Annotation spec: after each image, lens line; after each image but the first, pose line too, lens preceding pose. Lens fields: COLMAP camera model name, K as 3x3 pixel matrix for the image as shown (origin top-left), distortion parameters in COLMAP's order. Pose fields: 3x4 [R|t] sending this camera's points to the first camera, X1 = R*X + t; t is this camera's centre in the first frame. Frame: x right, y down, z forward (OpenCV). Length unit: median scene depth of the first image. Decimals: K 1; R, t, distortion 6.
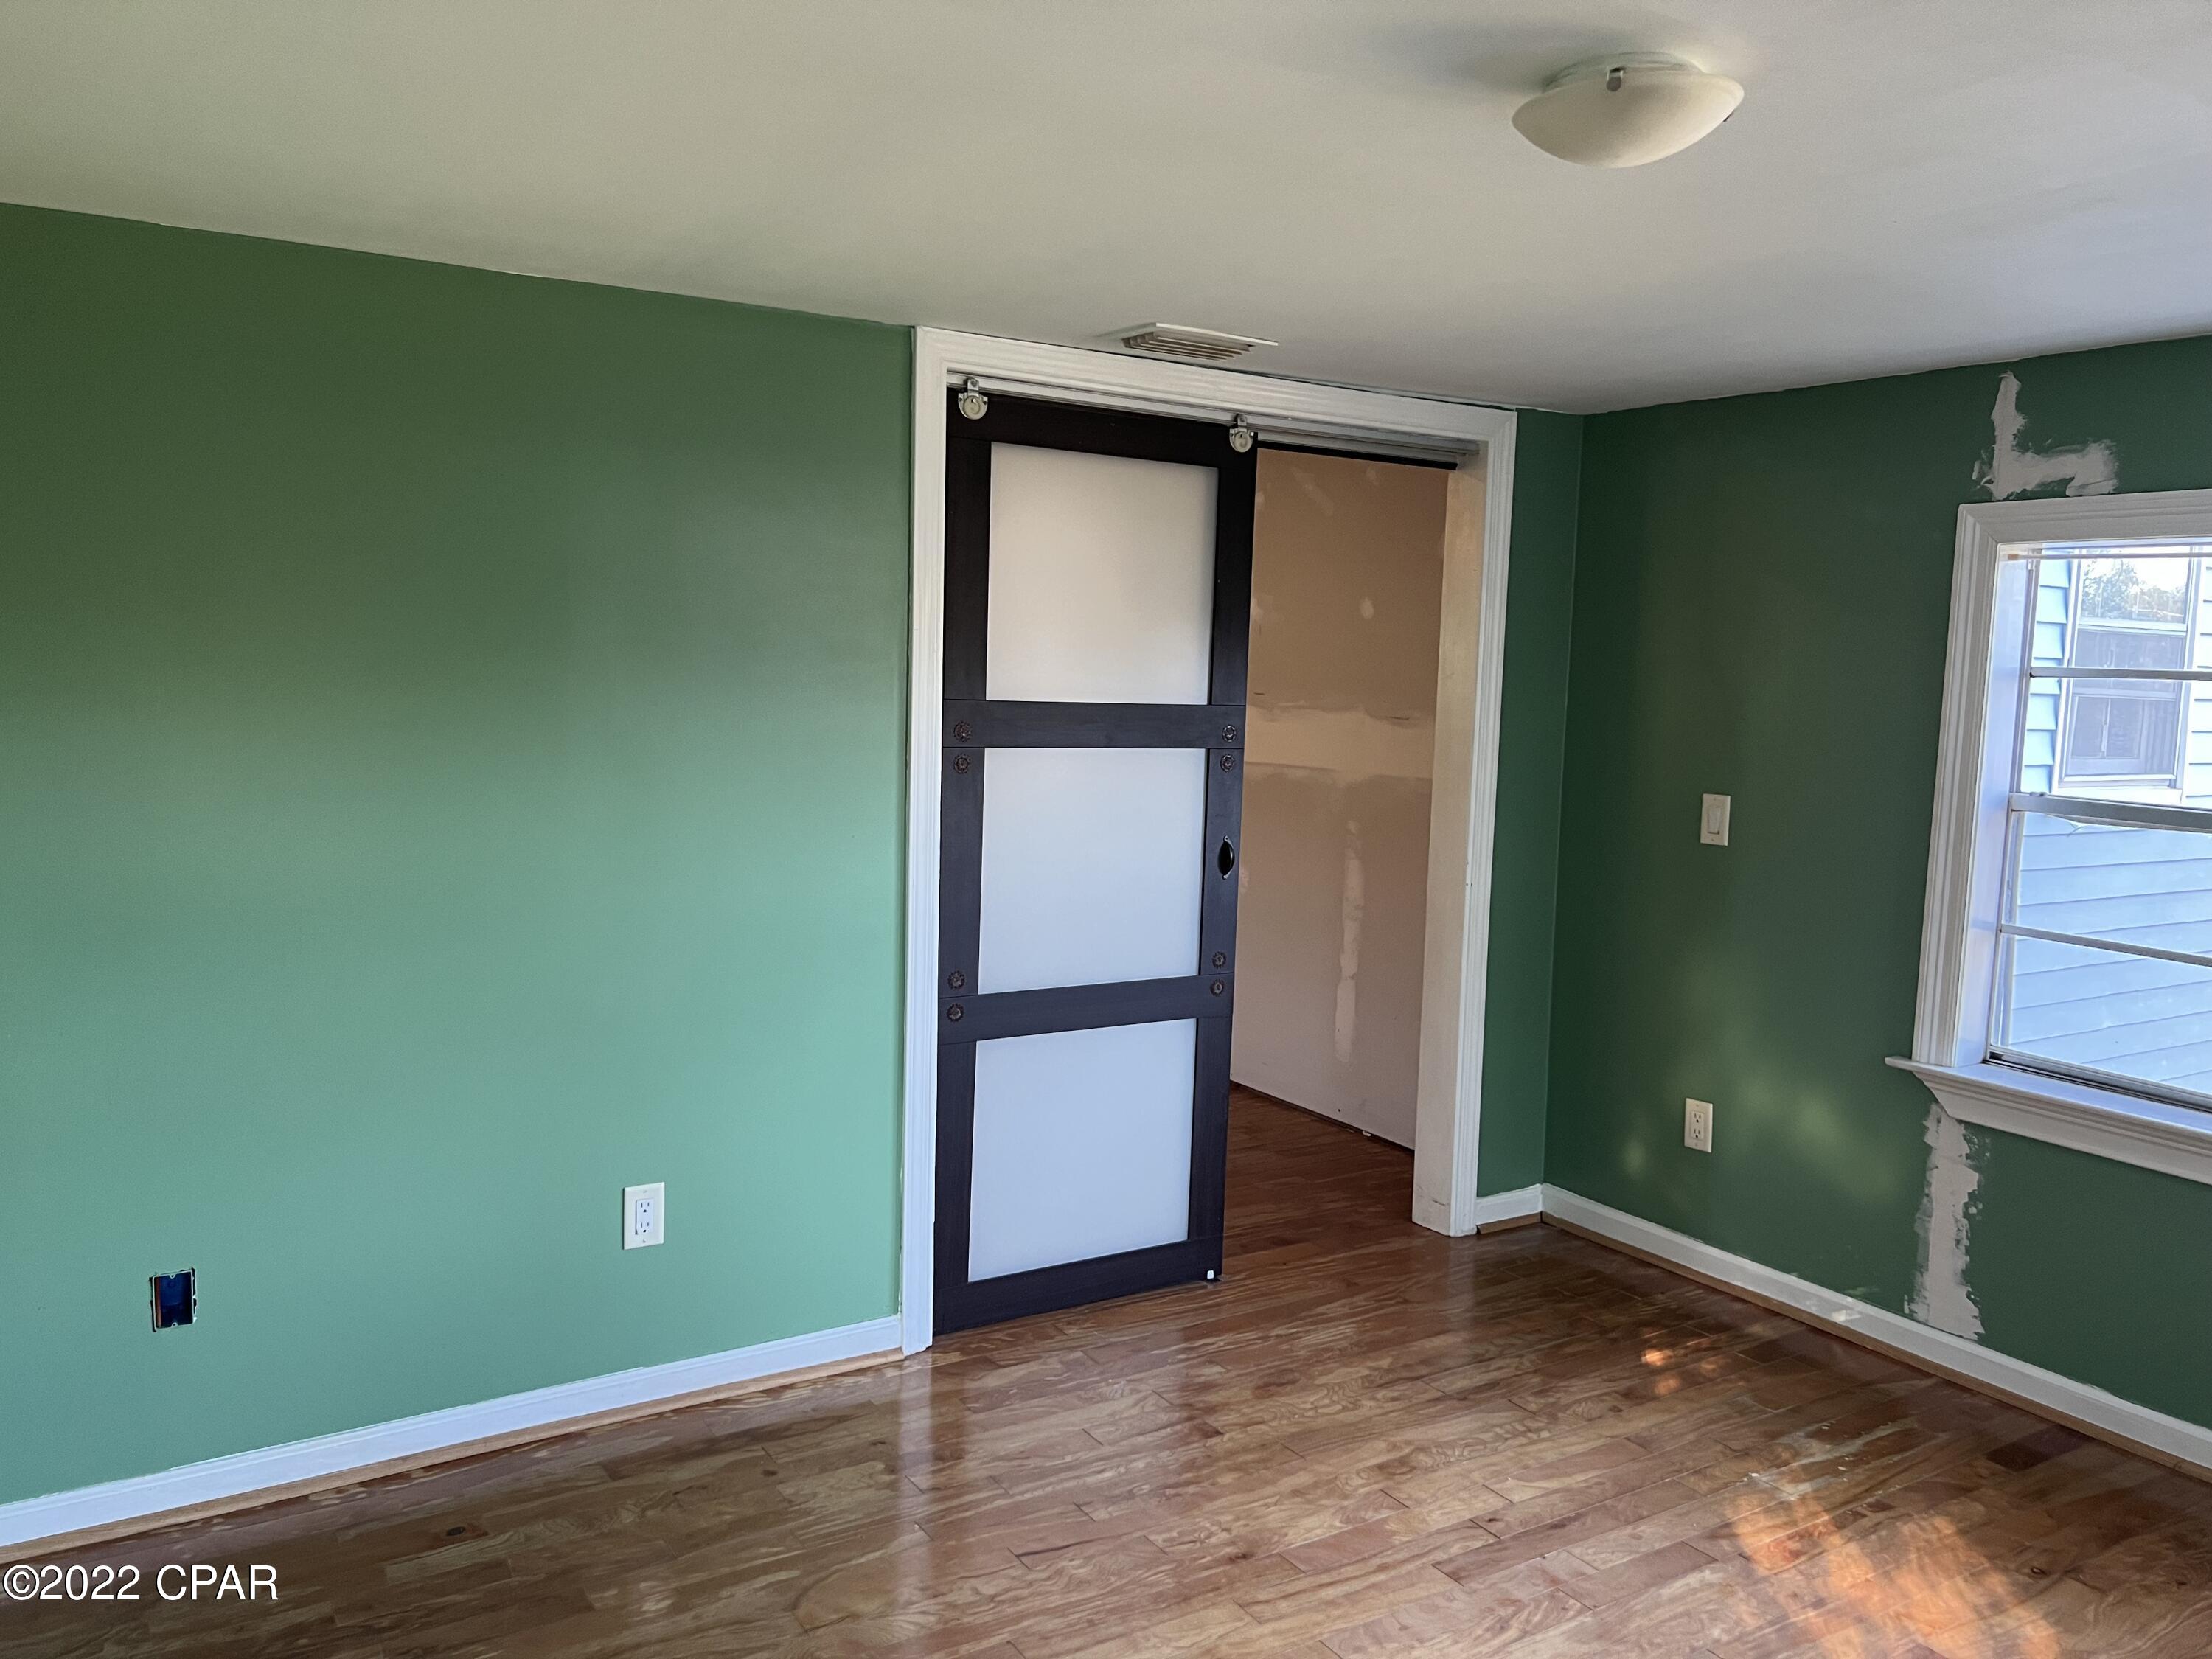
lens RADIAL K [[1626.5, 0, 1105.3], [0, 1626.5, 823.6], [0, 0, 1]] dist [0.078934, -0.096814]
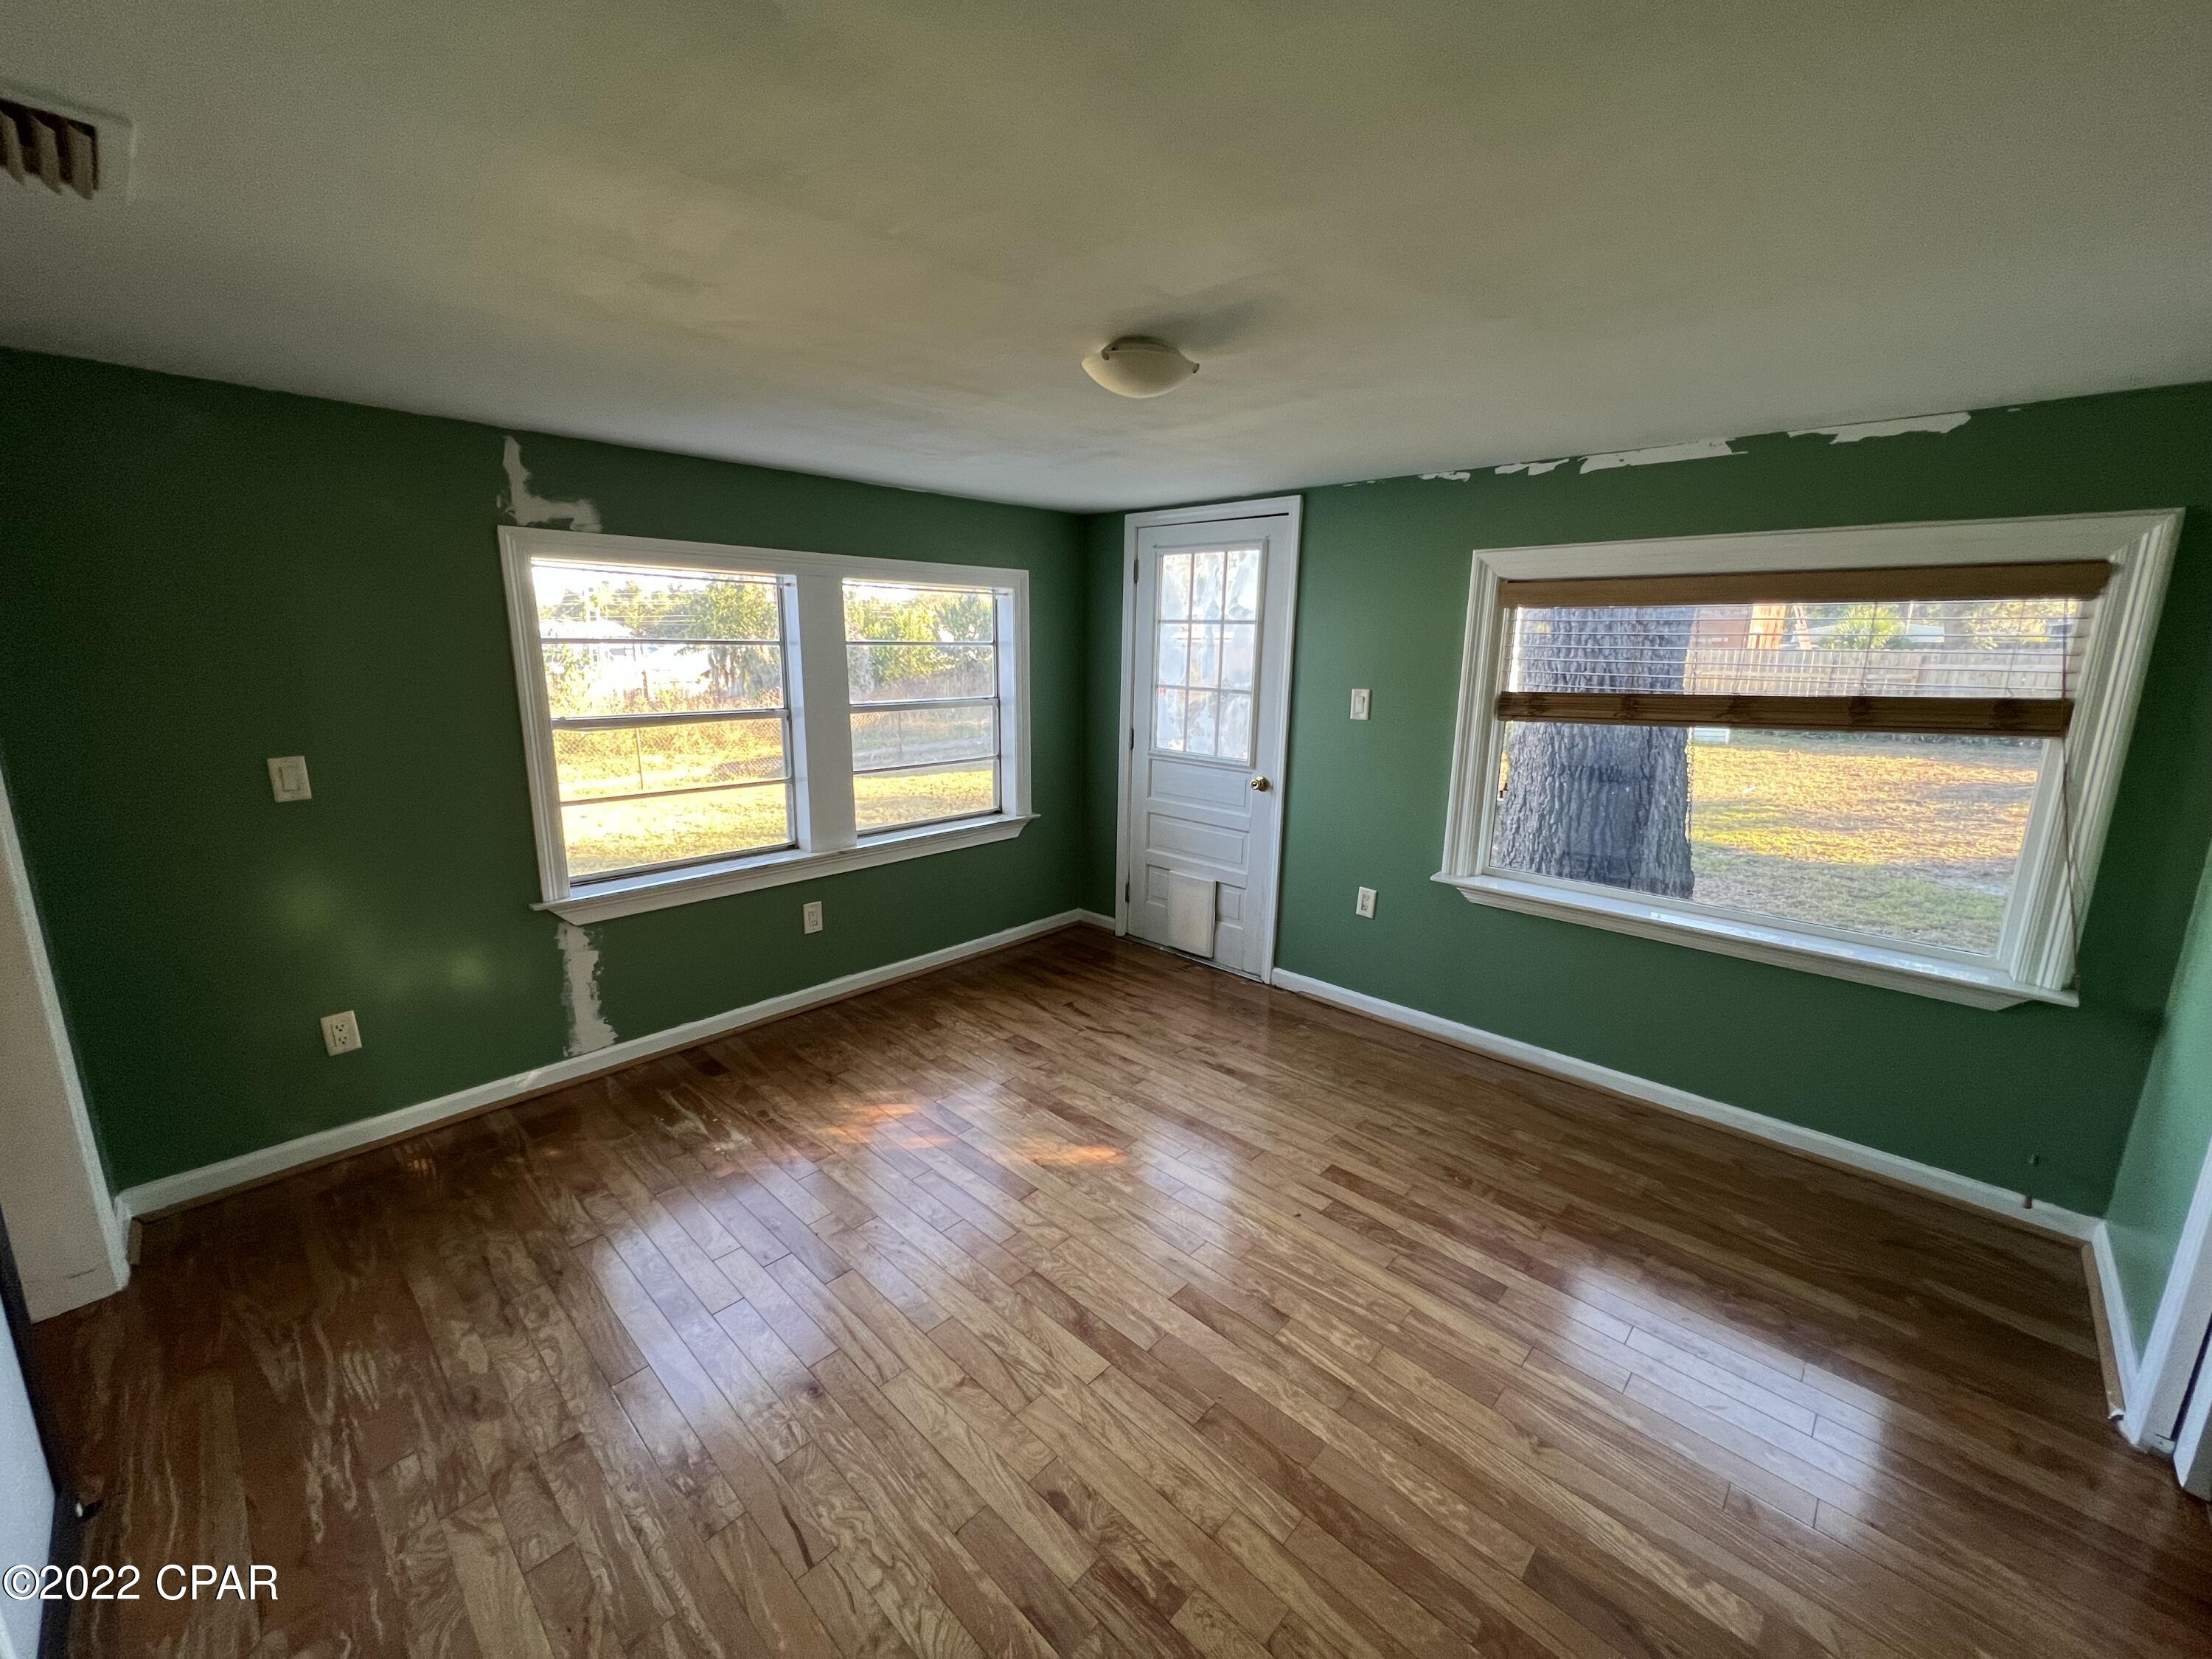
lens RADIAL K [[880.1, 0, 1098.4], [0, 880.1, 829.1], [0, 0, 1]] dist [0.000063, -0.000263]
pose [[-0.231918, -0.244453, 0.941518, -0.393810], [0.074101, 0.960656, 0.267674, -0.105430], [-0.969909, 0.131846, -0.204679, 0.685776]]
